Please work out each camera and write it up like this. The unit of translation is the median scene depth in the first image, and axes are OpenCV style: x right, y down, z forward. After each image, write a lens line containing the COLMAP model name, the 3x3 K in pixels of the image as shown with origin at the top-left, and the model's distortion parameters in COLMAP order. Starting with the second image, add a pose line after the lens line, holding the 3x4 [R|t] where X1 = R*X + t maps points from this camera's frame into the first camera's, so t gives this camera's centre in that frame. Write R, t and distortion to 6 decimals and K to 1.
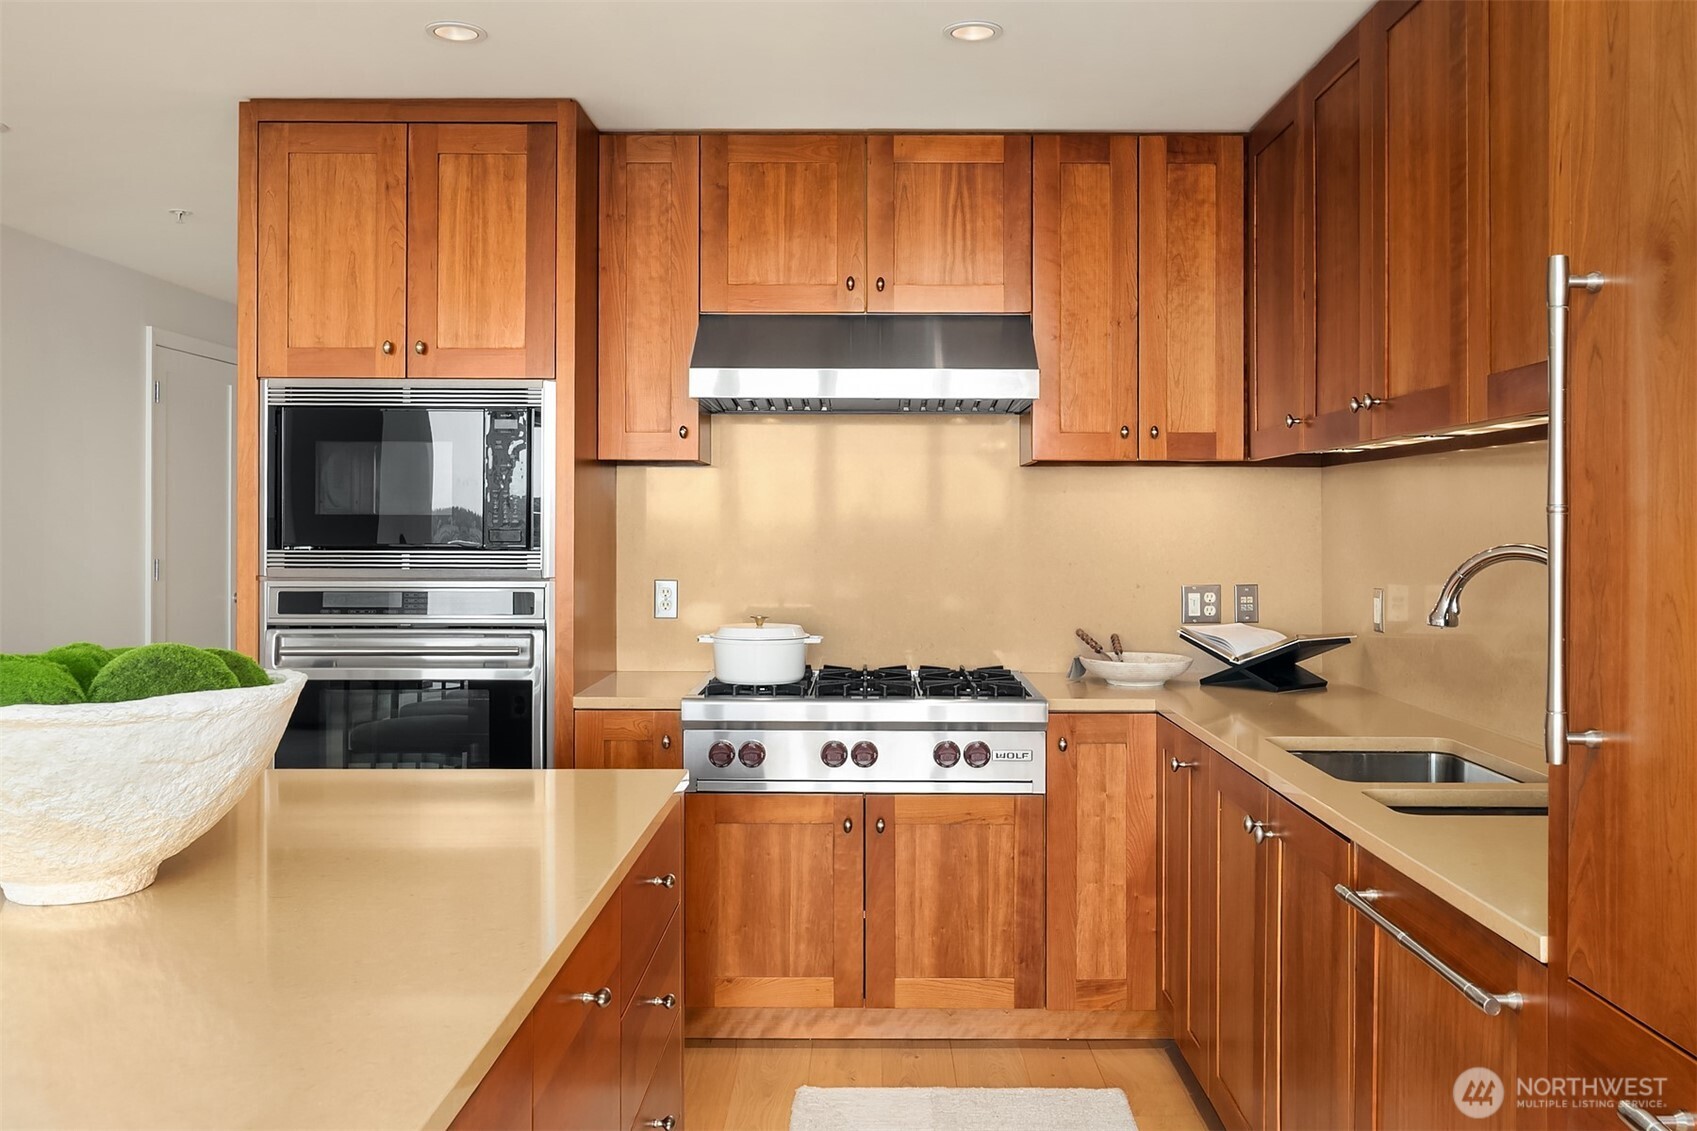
lens RADIAL K [[1477.0, 0, 843.2], [0, 1477.0, 543.8], [0, 0, 1]] dist [-0.004432, 0.009414]
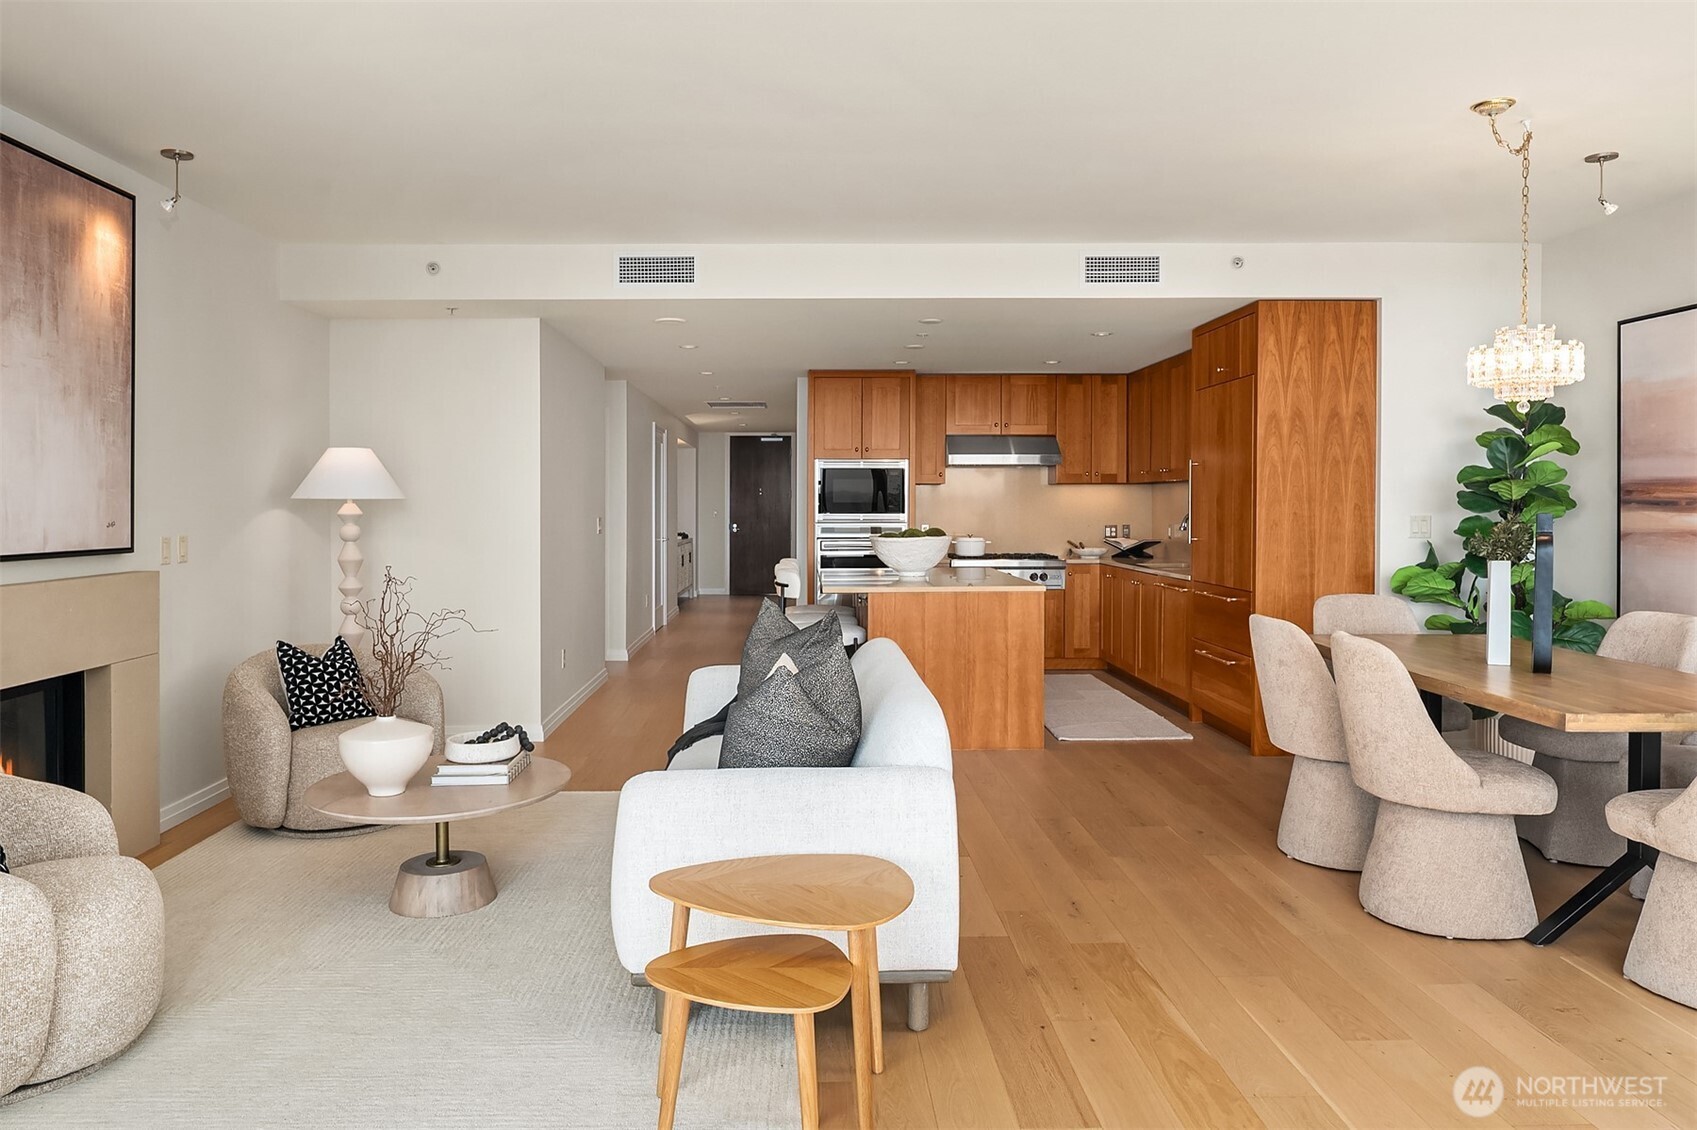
lens RADIAL K [[1106.5, 0, 816.3], [0, 1106.5, 546.7], [0, 0, 1]] dist [0.000812, 0.000298]
pose [[0.999914, -0.004606, 0.012304, -0.406894], [0.004241, 0.999554, 0.029558, 0.004465], [-0.012435, -0.029504, 0.999487, -1.310082]]
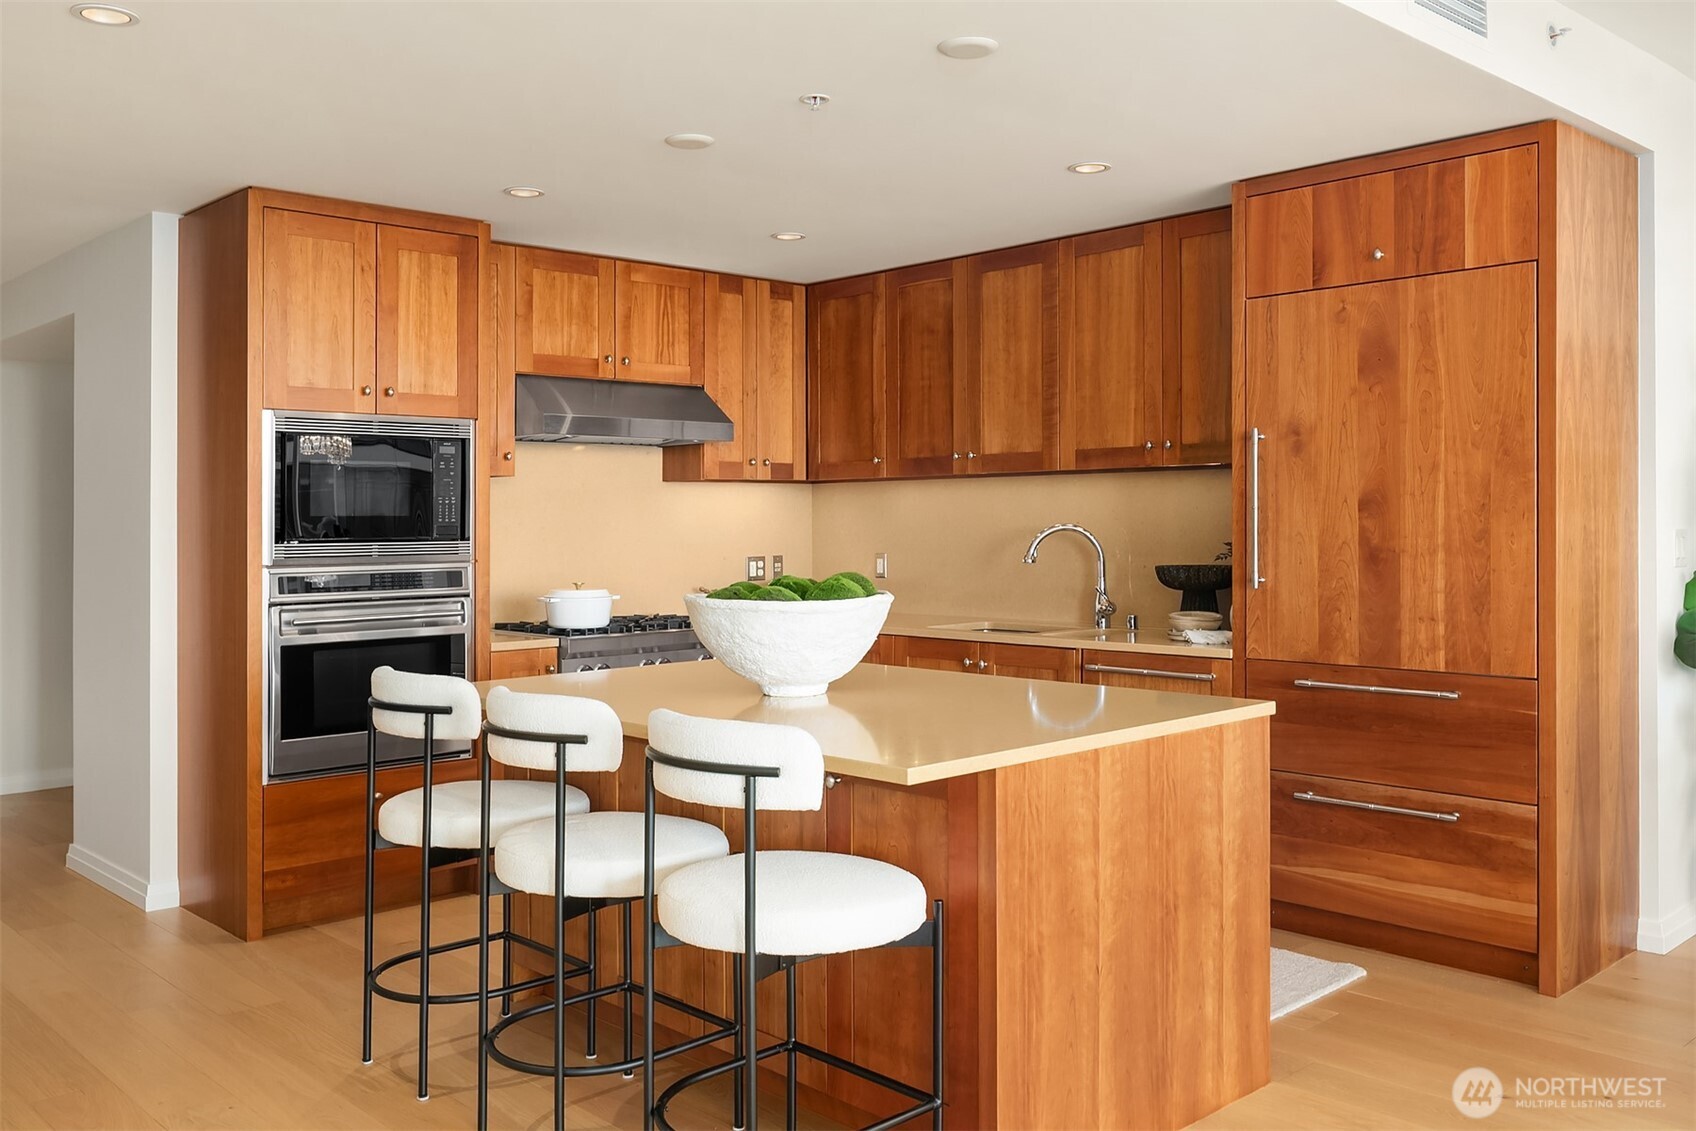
lens RADIAL K [[1439.3, 0, 841.9], [0, 1439.3, 543.5], [0, 0, 1]] dist [0.000491, 0.004159]
pose [[0.735155, -0.019268, 0.677625, -0.838403], [0.016110, 0.999810, 0.010951, -0.002127], [-0.677708, 0.002865, 0.735326, -0.234566]]
